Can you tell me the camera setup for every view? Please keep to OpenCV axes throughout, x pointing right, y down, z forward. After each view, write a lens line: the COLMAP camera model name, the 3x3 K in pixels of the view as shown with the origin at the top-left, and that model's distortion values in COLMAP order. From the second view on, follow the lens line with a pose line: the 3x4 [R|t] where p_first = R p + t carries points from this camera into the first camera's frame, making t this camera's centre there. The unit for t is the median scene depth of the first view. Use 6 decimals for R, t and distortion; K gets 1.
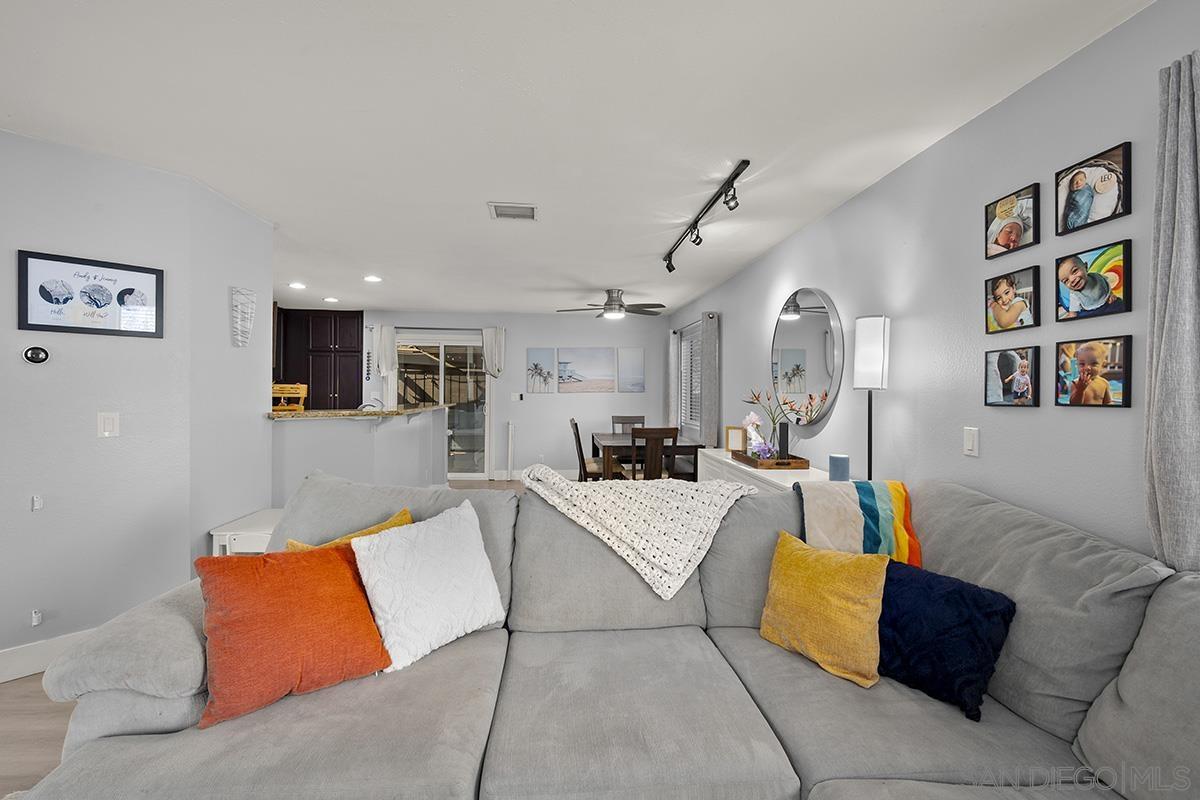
lens RADIAL K [[525.9, 0, 586.7], [0, 525.9, 394.3], [0, 0, 1]] dist [0.000013, -0.000718]
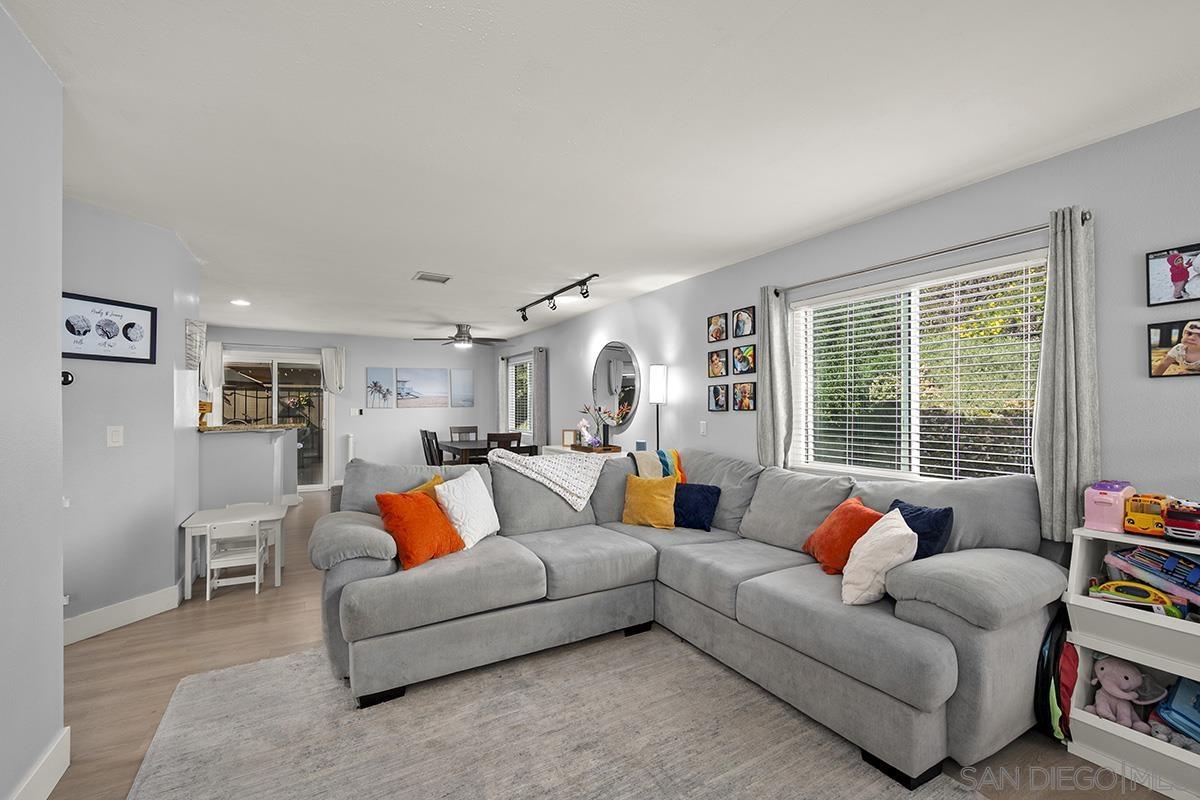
lens RADIAL K [[511.1, 0, 601.2], [0, 511.1, 404.5], [0, 0, 1]] dist [0.001574, -0.000014]
pose [[0.898437, -0.005634, 0.439066, -0.547144], [0.009410, 0.999935, -0.006424, 0.003945], [-0.439002, 0.009903, 0.898432, -0.675972]]
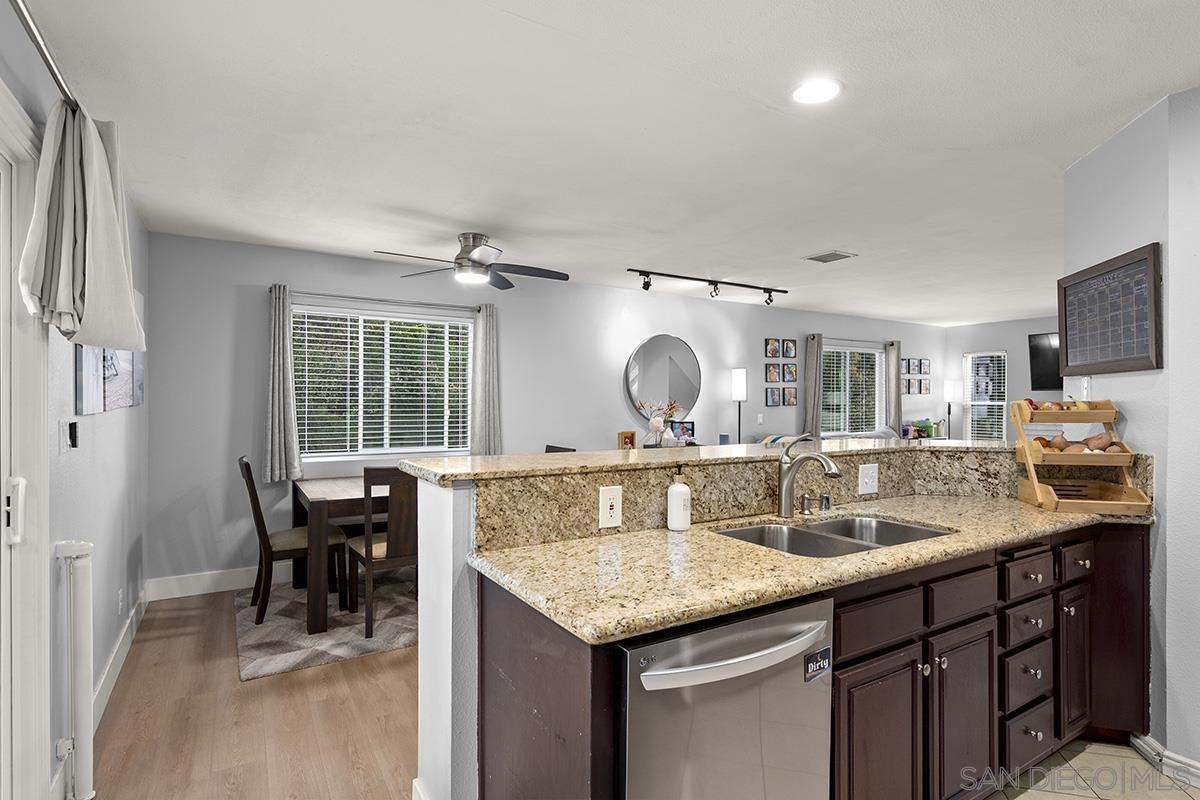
lens RADIAL K [[635.2, 0, 592.2], [0, 635.2, 396.4], [0, 0, 1]] dist [0.029974, 0.000099]
pose [[-0.483768, -0.004163, 0.875186, -1.903179], [-0.000042, 0.999989, 0.004734, -0.051153], [-0.875196, 0.002253, -0.483763, 3.593450]]
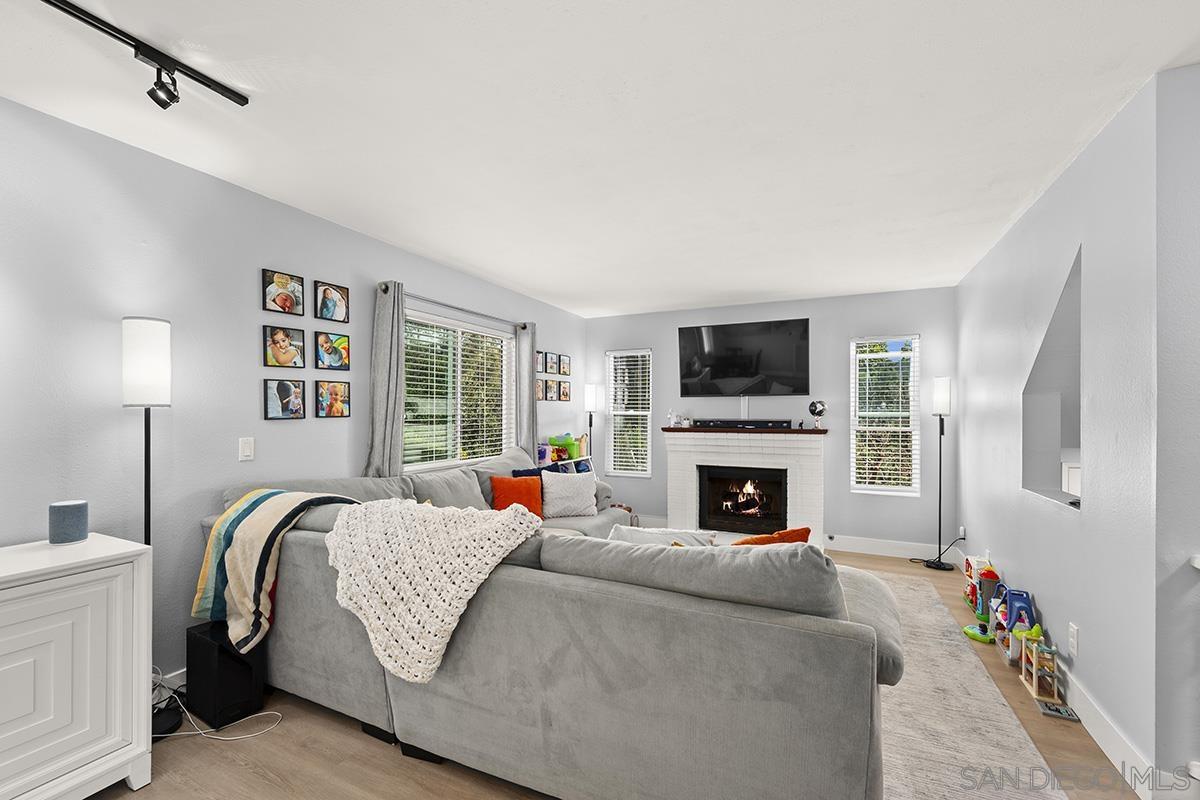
lens RADIAL K [[511.1, 0, 599.6], [0, 511.1, 411.7], [0, 0, 1]] dist [0.001574, -0.000014]
pose [[-0.877711, -0.005020, 0.479165, -0.605542], [-0.002349, 0.999978, 0.006175, -0.008491], [-0.479185, 0.004295, -0.877703, 1.731350]]
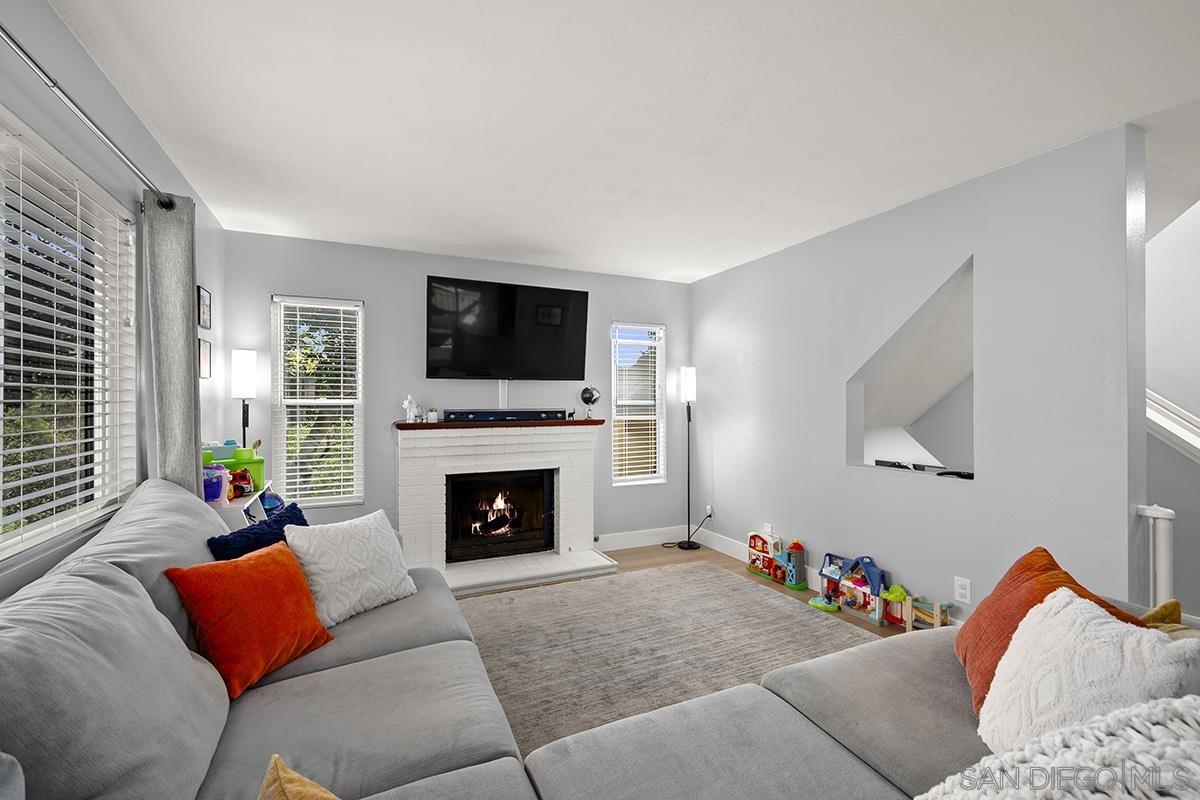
lens RADIAL K [[511.1, 0, 597.9], [0, 511.1, 406.0], [0, 0, 1]] dist [0.001574, -0.000014]
pose [[-0.930267, -0.000675, -0.366882, 0.362925], [-0.004338, 0.999949, 0.009160, 0.010074], [0.366857, 0.010113, -0.930223, 1.131555]]
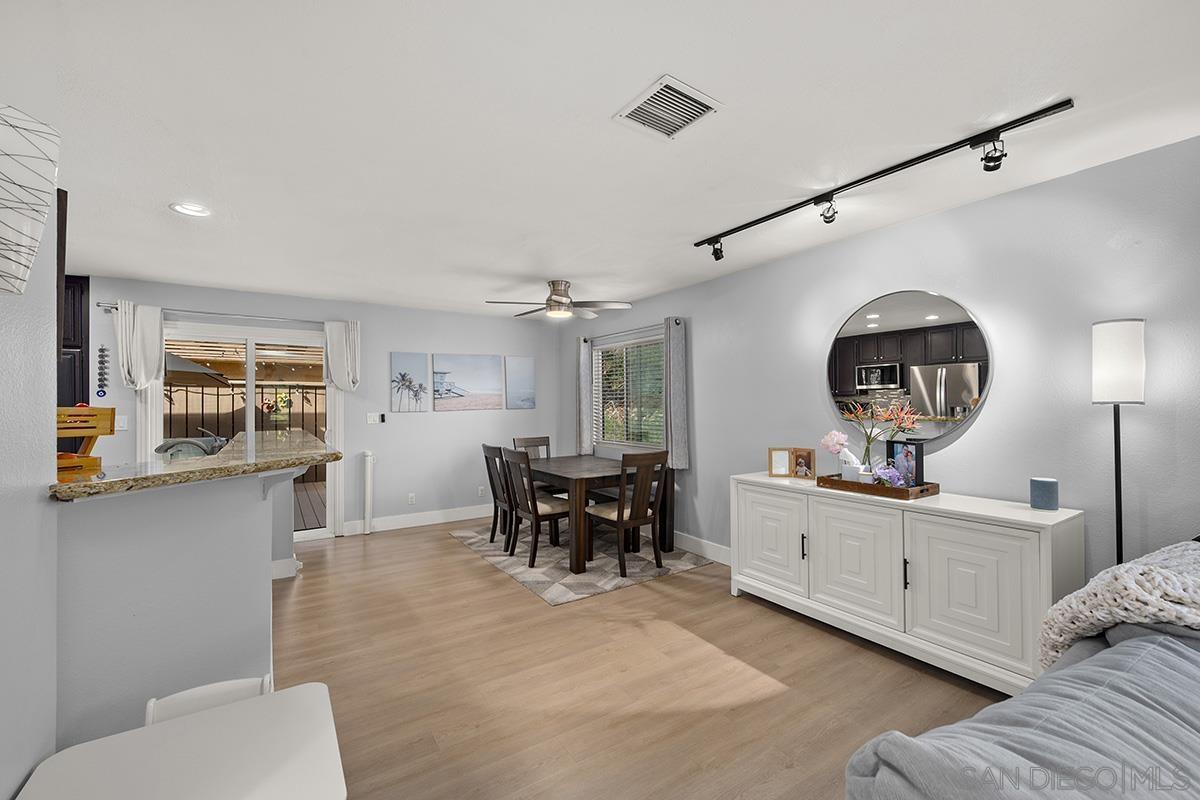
lens RADIAL K [[511.1, 0, 606.4], [0, 511.1, 398.7], [0, 0, 1]] dist [0.001574, -0.000014]
pose [[0.868459, -0.006218, 0.495722, -0.795060], [0.016079, 0.999749, -0.015628, -0.022092], [-0.495500, 0.021543, 0.868341, 0.856251]]
